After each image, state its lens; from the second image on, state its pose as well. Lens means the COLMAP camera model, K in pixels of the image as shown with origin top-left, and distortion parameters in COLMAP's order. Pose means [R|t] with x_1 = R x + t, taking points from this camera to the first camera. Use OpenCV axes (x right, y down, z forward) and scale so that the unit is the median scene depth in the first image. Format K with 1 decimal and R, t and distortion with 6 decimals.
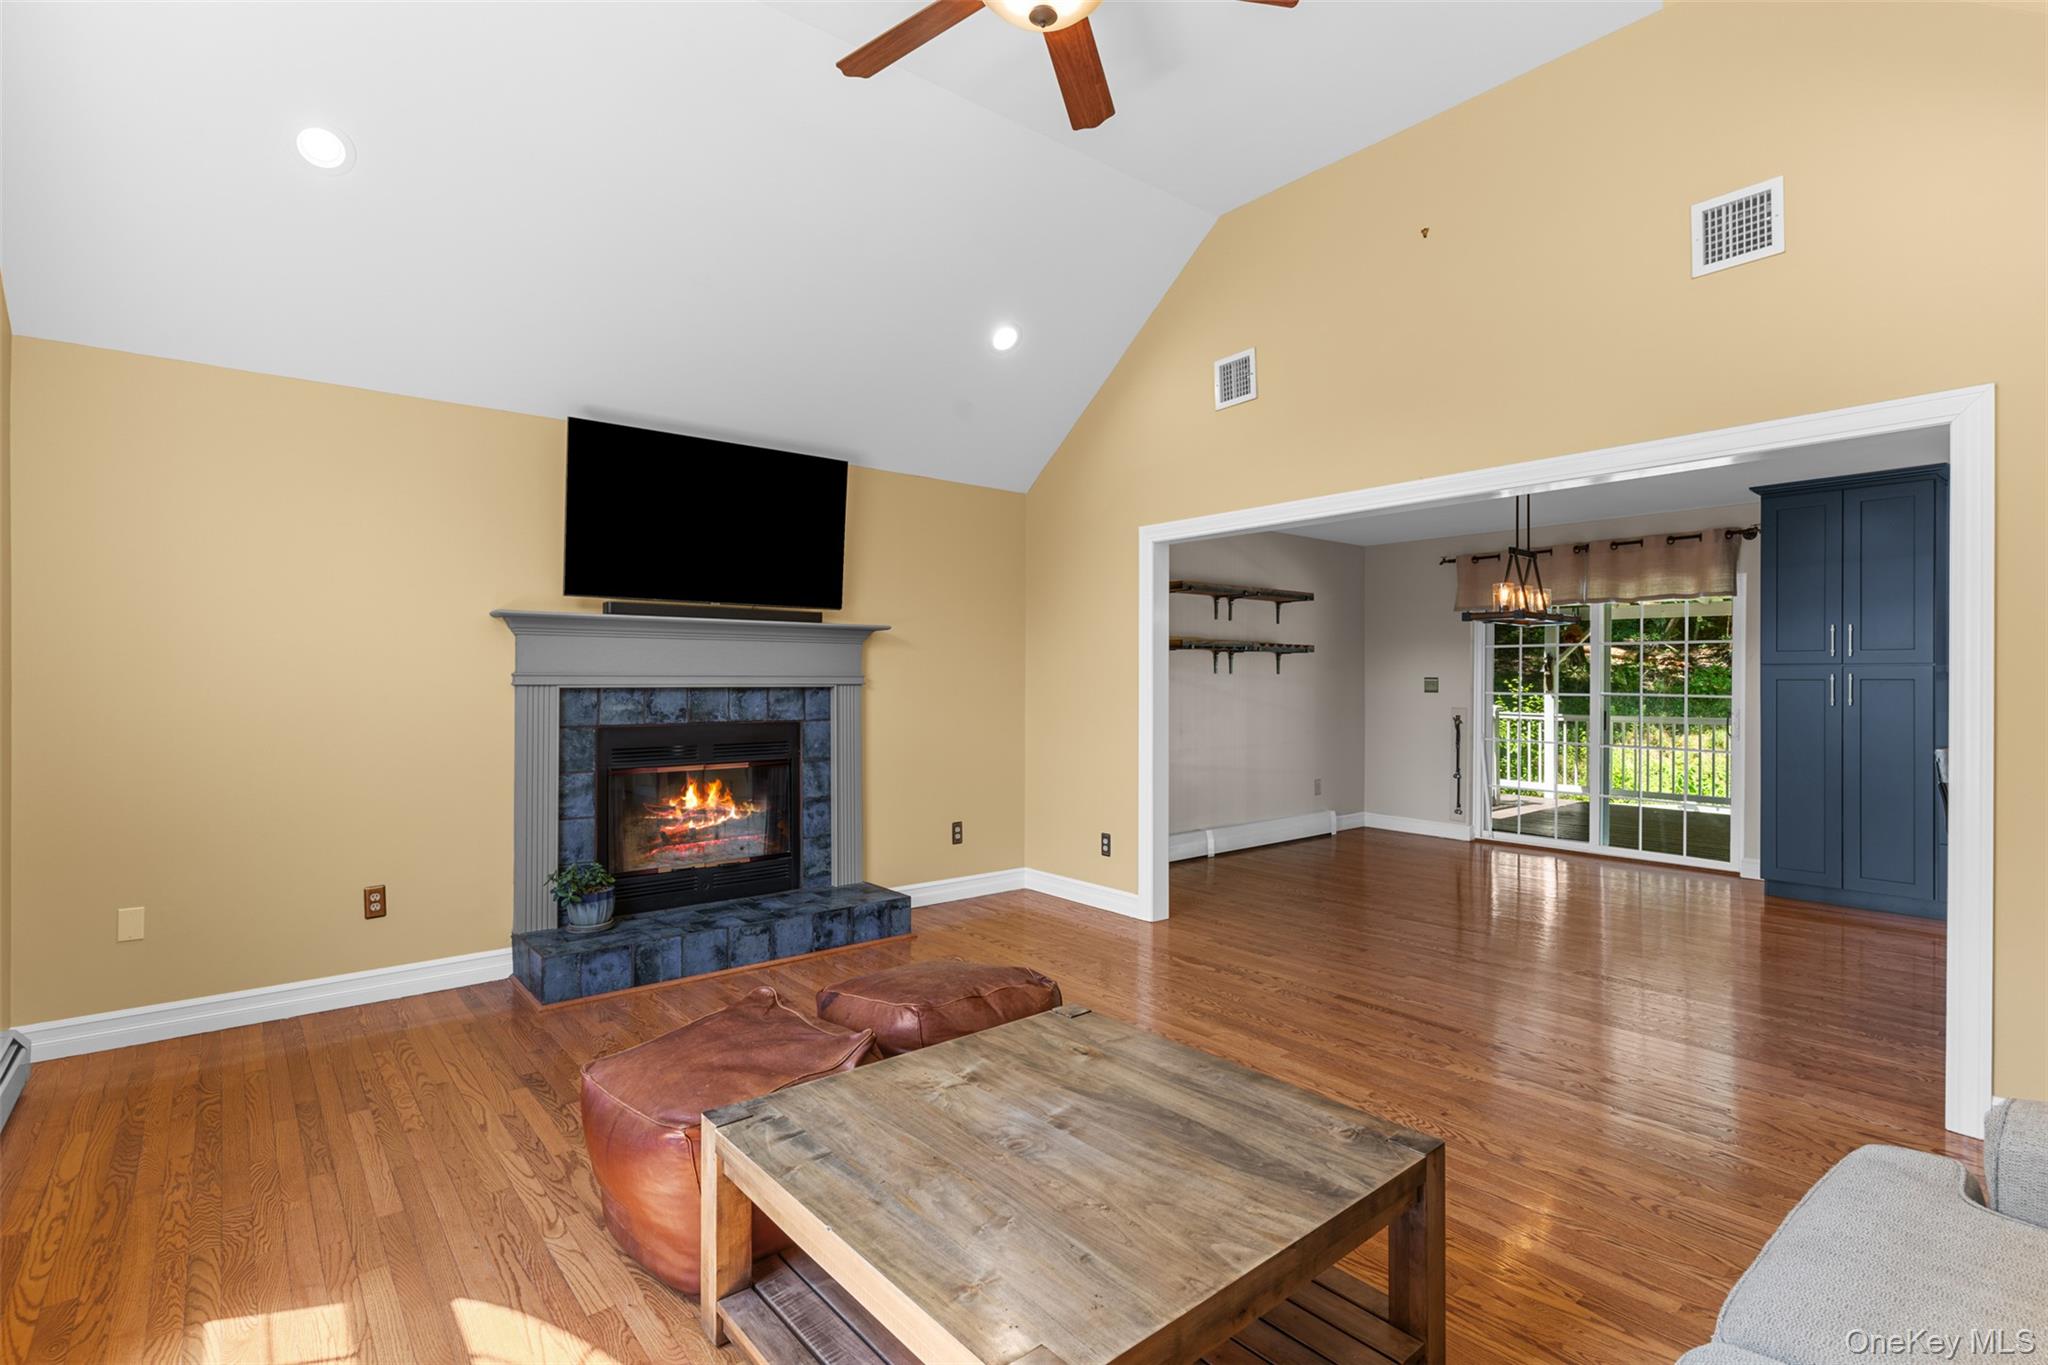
lens RADIAL K [[973.0, 0, 1025.6], [0, 973.0, 688.8], [0, 0, 1]] dist [0.005610, -0.002185]
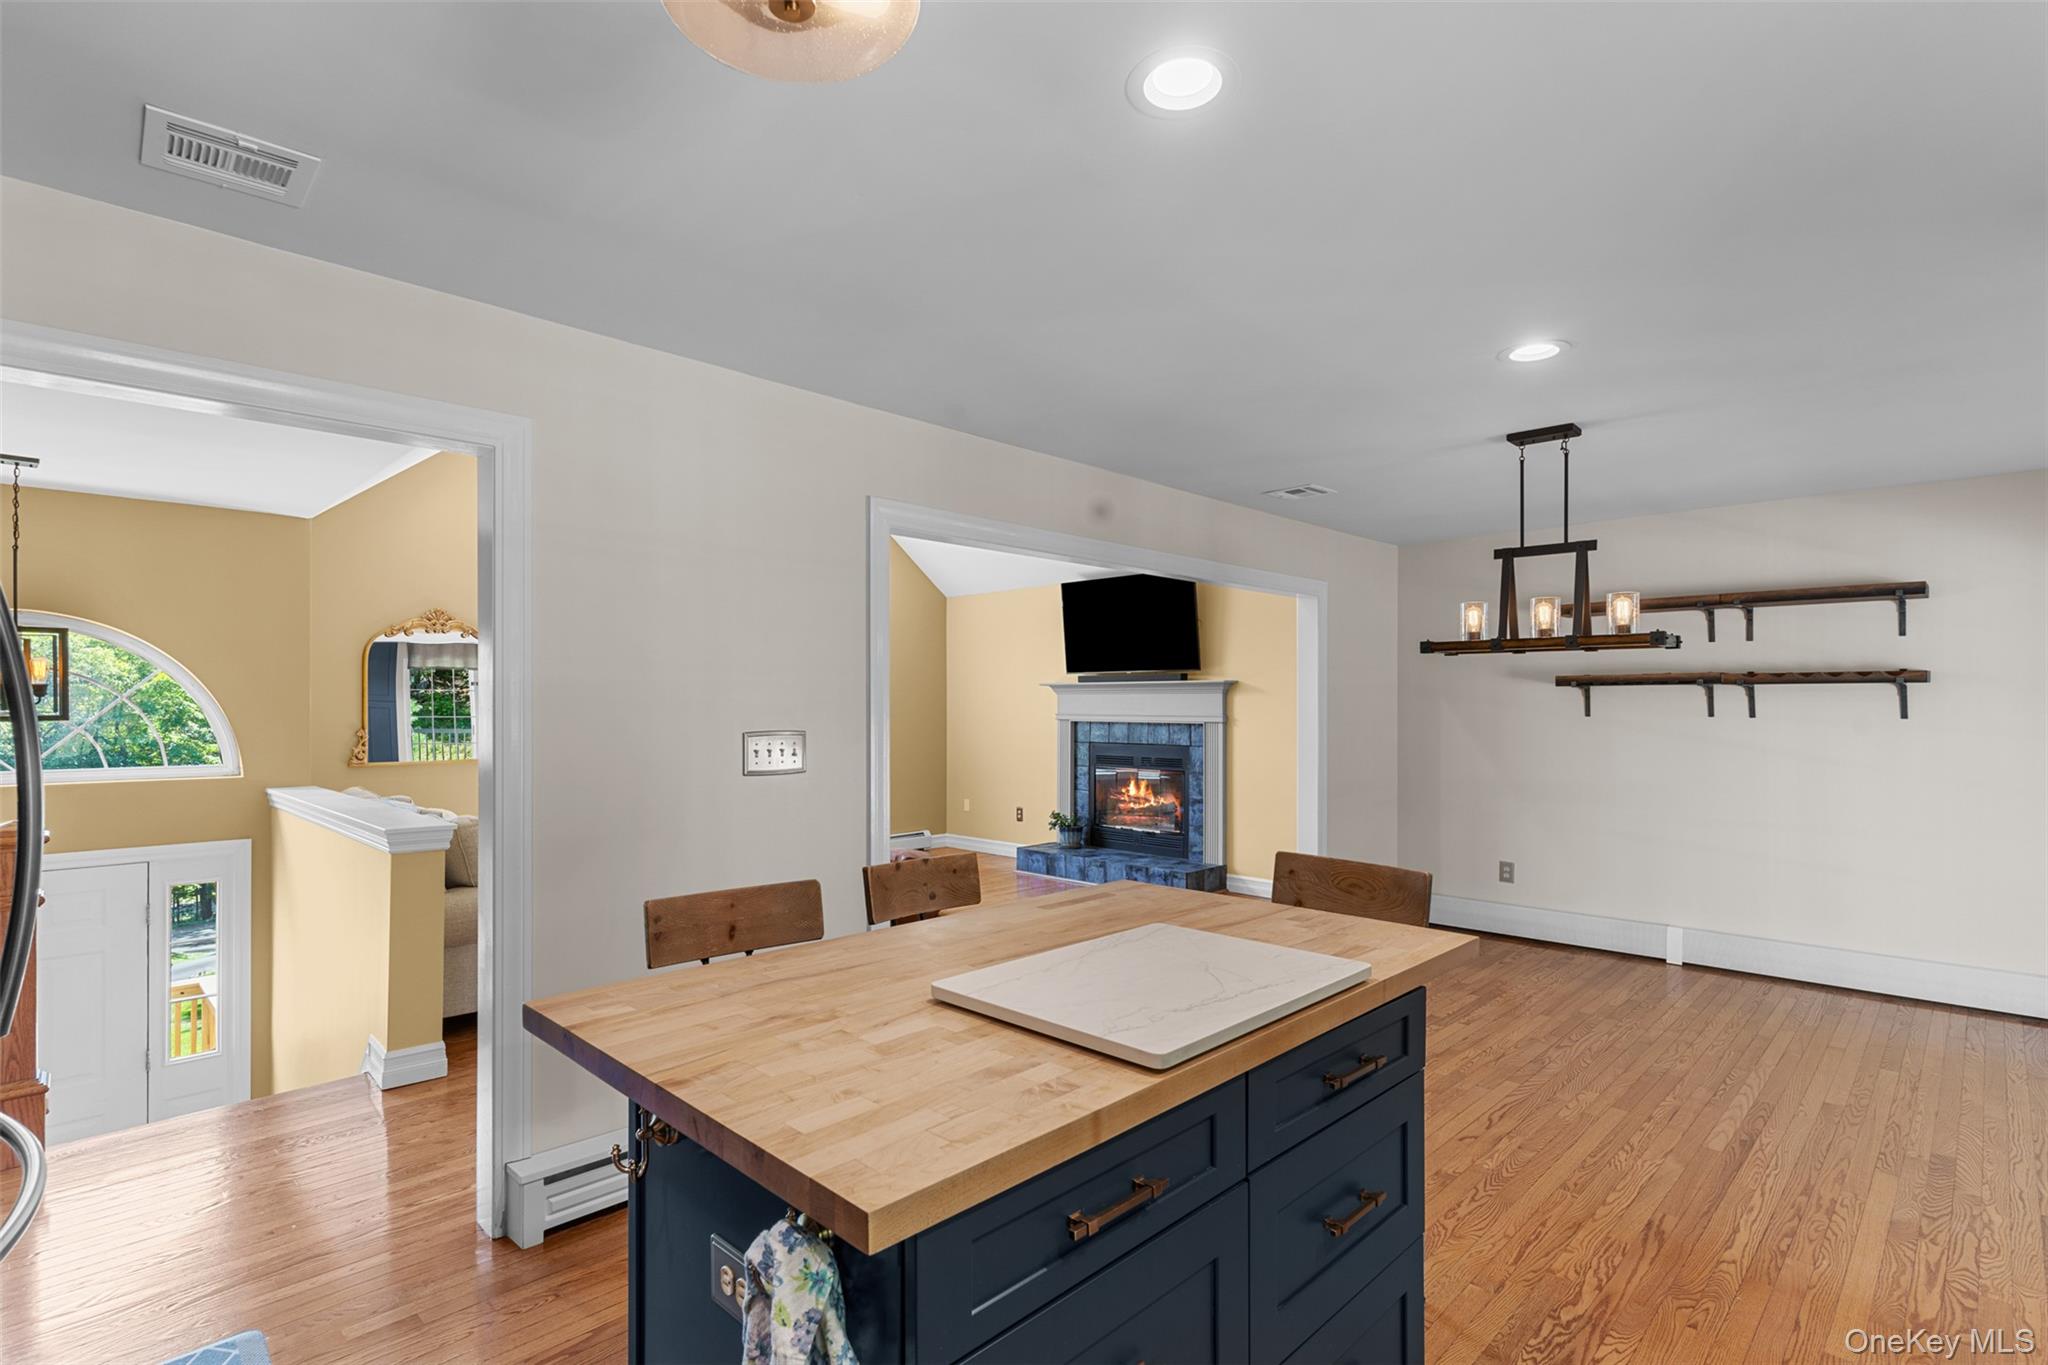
lens RADIAL K [[973.0, 0, 1012.8], [0, 973.0, 704.4], [0, 0, 1]] dist [0.005610, -0.002185]
pose [[0.099468, 0.001552, -0.995040, 1.294842], [-0.008843, 0.999961, 0.000676, -0.031072], [0.995001, 0.008732, 0.099478, 0.624384]]
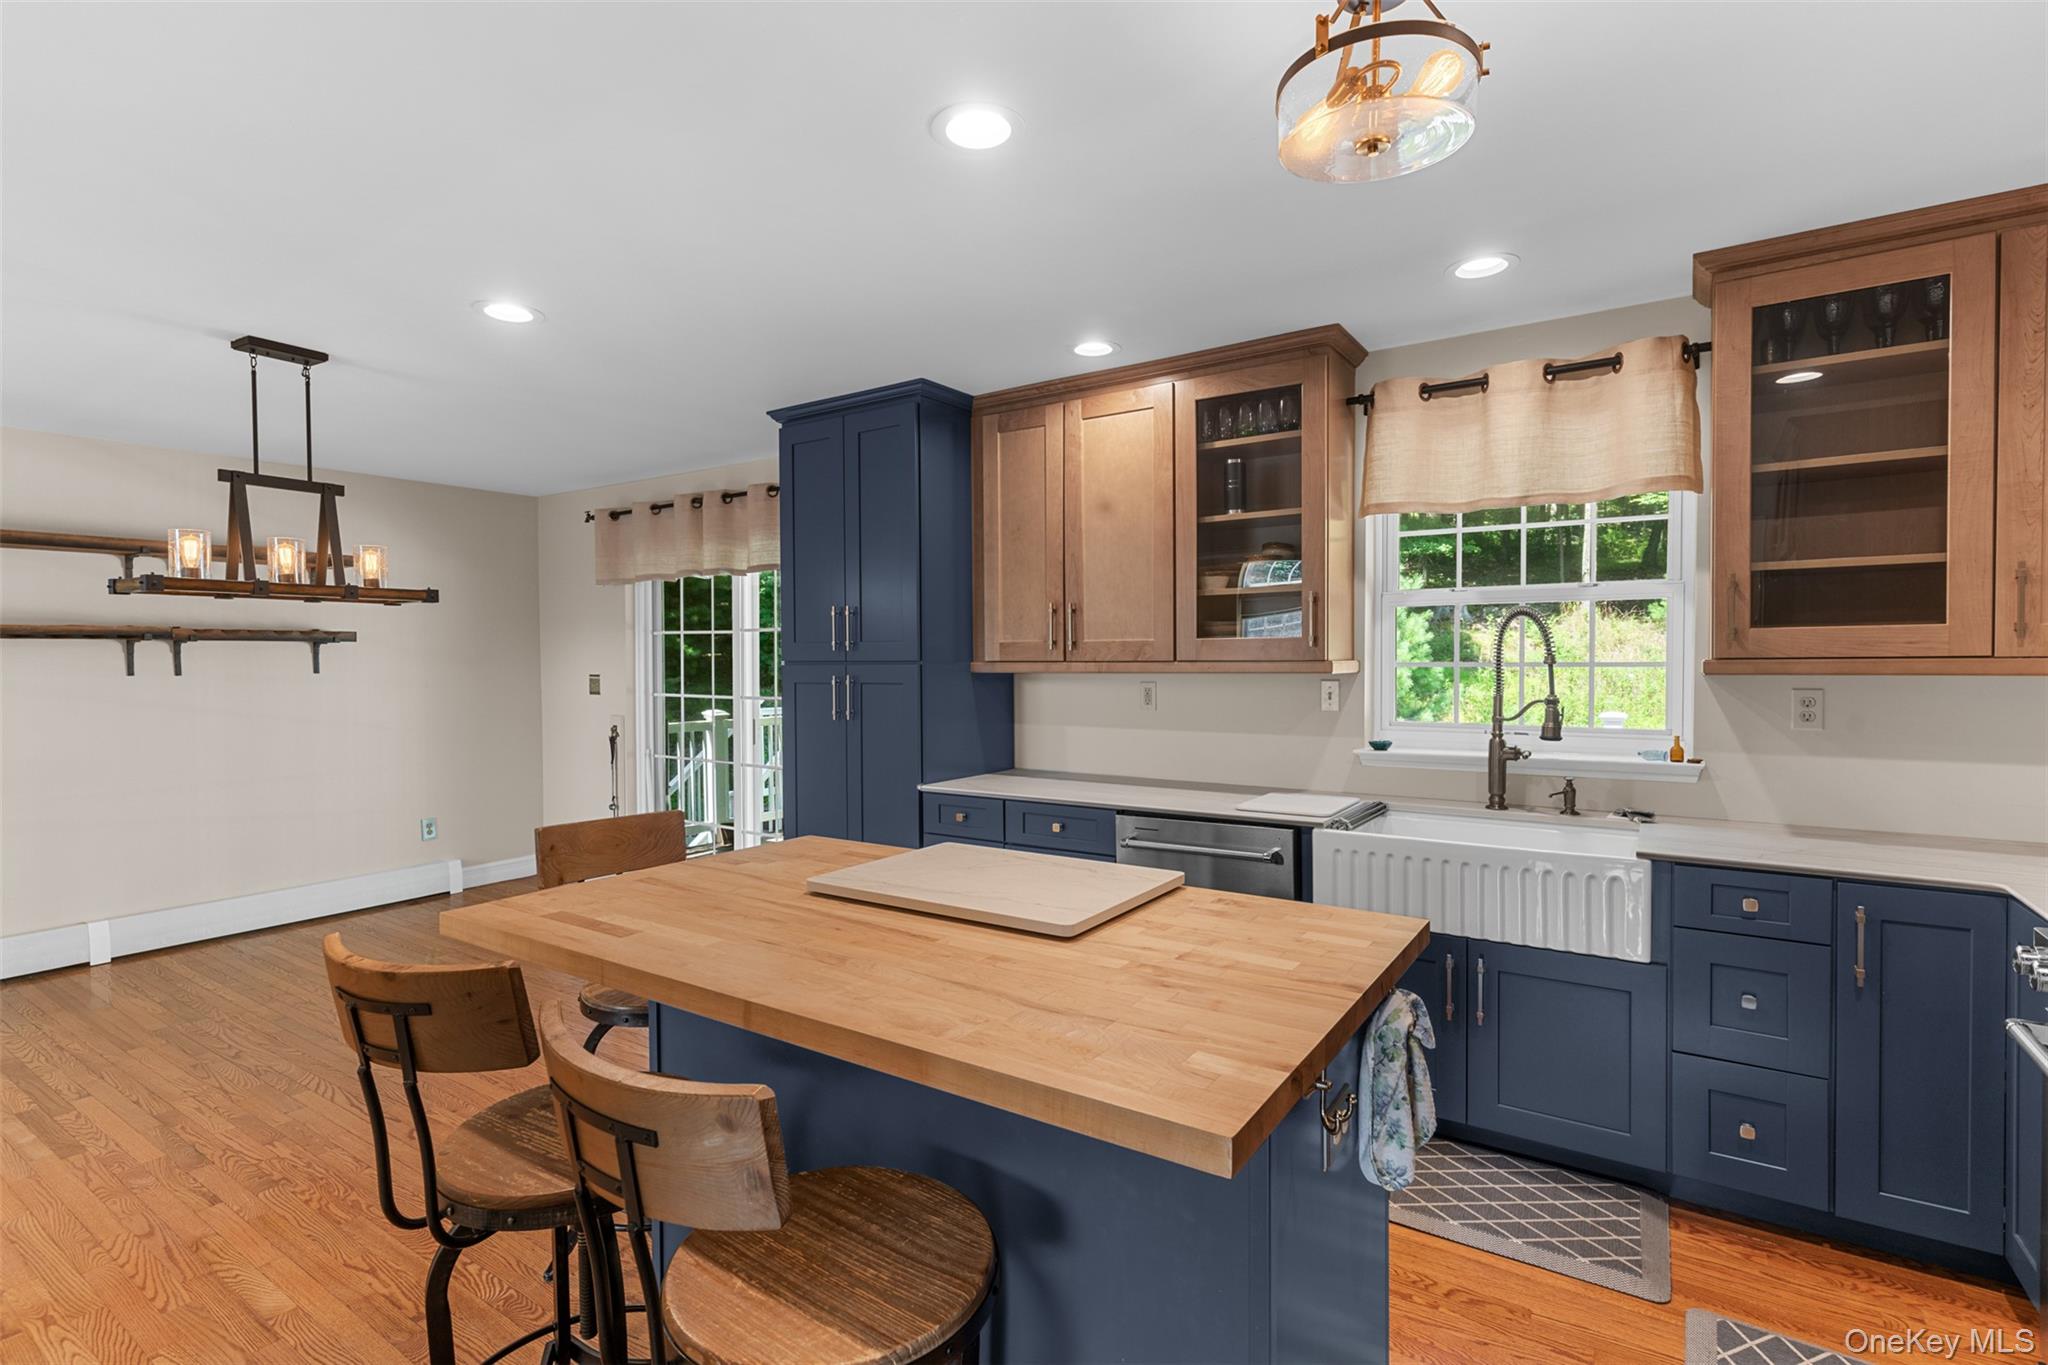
lens RADIAL K [[973.0, 0, 1014.8], [0, 973.0, 683.9], [0, 0, 1]] dist [0.005610, -0.002185]
pose [[0.959309, -0.014383, 0.281992, 0.863614], [0.009590, 0.999785, 0.018372, -0.025077], [-0.282196, -0.014920, 0.959241, 0.323893]]
